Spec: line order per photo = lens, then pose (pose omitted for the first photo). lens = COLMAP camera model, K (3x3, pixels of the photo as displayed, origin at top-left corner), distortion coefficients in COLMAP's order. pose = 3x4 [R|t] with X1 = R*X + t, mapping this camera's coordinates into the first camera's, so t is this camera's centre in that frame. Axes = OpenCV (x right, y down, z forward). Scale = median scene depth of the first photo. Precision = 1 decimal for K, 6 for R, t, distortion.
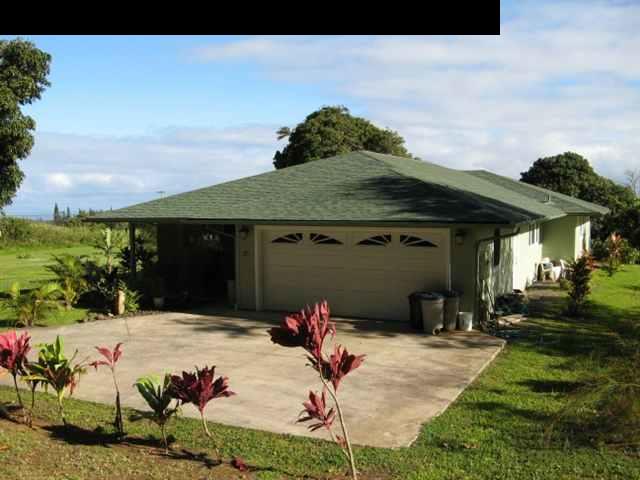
lens RADIAL K [[635.9, 0, 317.2], [0, 635.9, 254.5], [0, 0, 1]] dist [-0.159039, -0.002760]
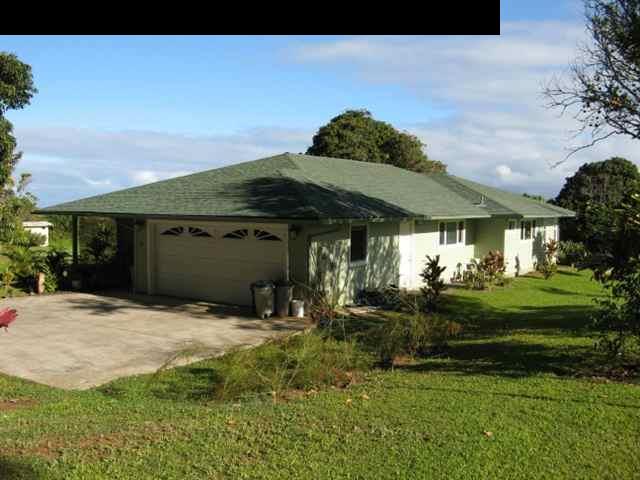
lens RADIAL K [[636.7, 0, 320.0], [0, 636.7, 240.0], [0, 0, 1]] dist [-0.147873, 0.007627]
pose [[0.993700, 0.025280, -0.109187, 0.235874], [-0.028064, 0.999317, -0.024034, 0.007198], [0.108505, 0.026947, 0.993731, -0.062055]]
